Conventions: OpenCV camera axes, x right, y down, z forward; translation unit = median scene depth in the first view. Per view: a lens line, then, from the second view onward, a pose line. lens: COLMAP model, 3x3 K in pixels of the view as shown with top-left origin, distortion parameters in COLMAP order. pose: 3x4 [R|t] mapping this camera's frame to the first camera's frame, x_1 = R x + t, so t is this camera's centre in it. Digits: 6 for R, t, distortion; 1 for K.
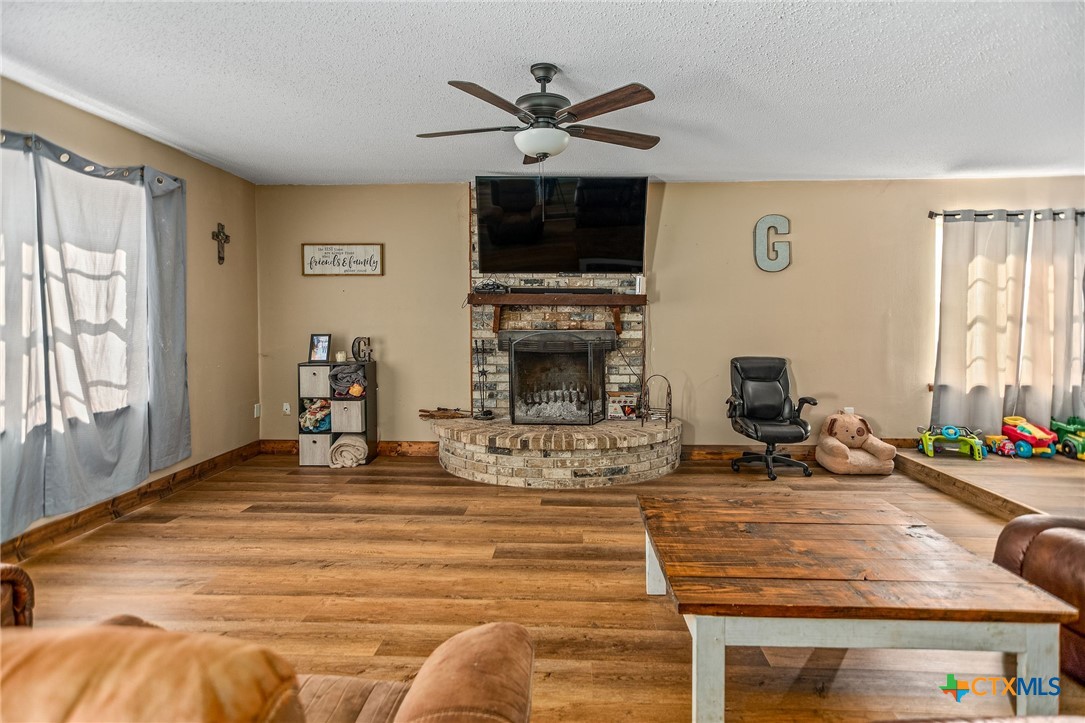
lens RADIAL K [[588.8, 0, 535.1], [0, 588.8, 333.3], [0, 0, 1]] dist [0.031572, 0.004095]
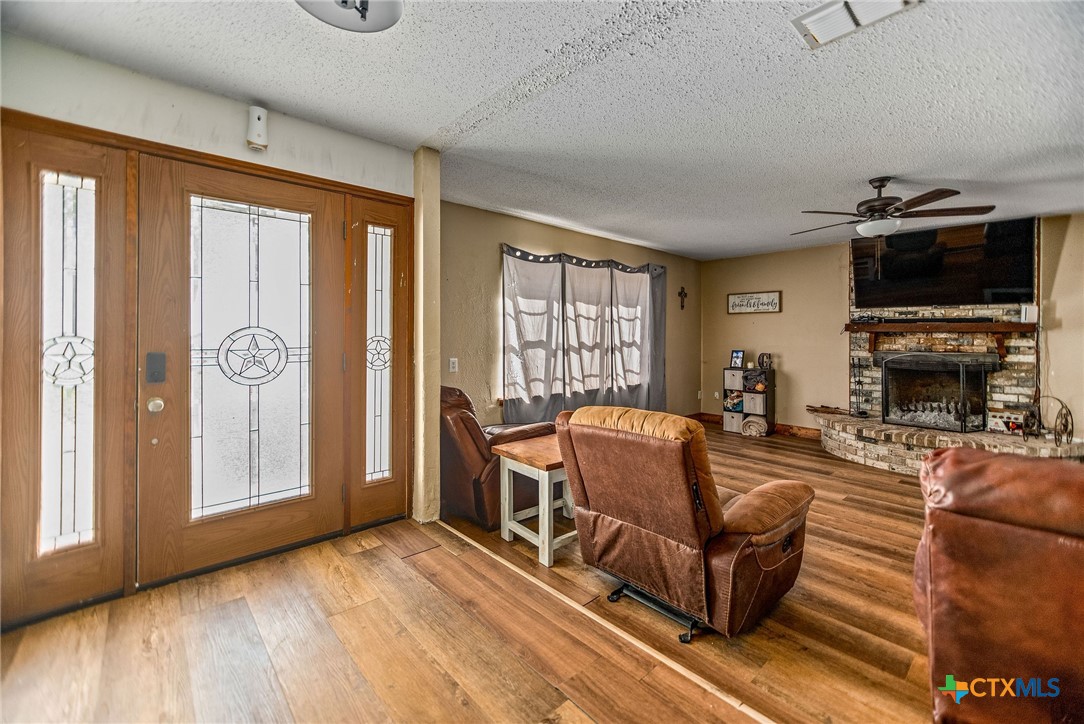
lens RADIAL K [[450.7, 0, 557.9], [0, 450.7, 334.0], [0, 0, 1]] dist [-0.002041, 0.000435]
pose [[0.731832, 0.002316, -0.681481, 0.114284], [-0.026024, 0.999360, -0.024551, -0.000318], [0.680988, 0.035703, 0.731424, -0.229379]]
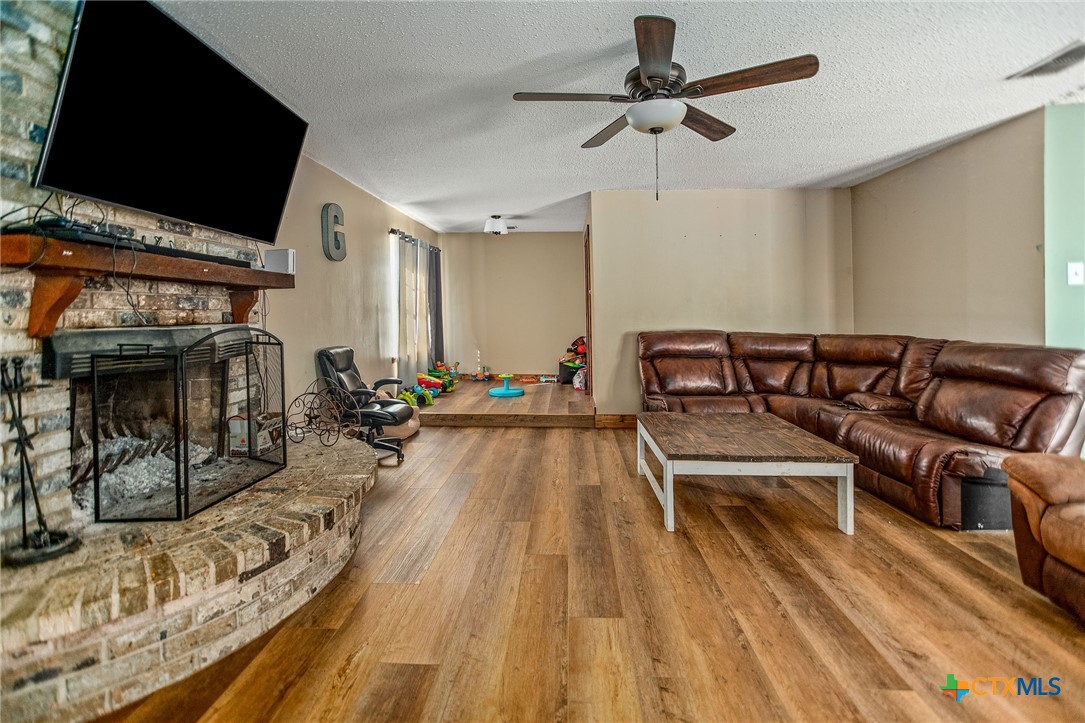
lens RADIAL K [[451.1, 0, 586.9], [0, 451.1, 313.5], [0, 0, 1]] dist [-0.002041, 0.000435]
pose [[-0.009897, -0.008245, 0.999917, -0.412509], [0.025633, 0.999635, 0.008497, -0.011987], [-0.999622, 0.025715, -0.009682, 0.660067]]
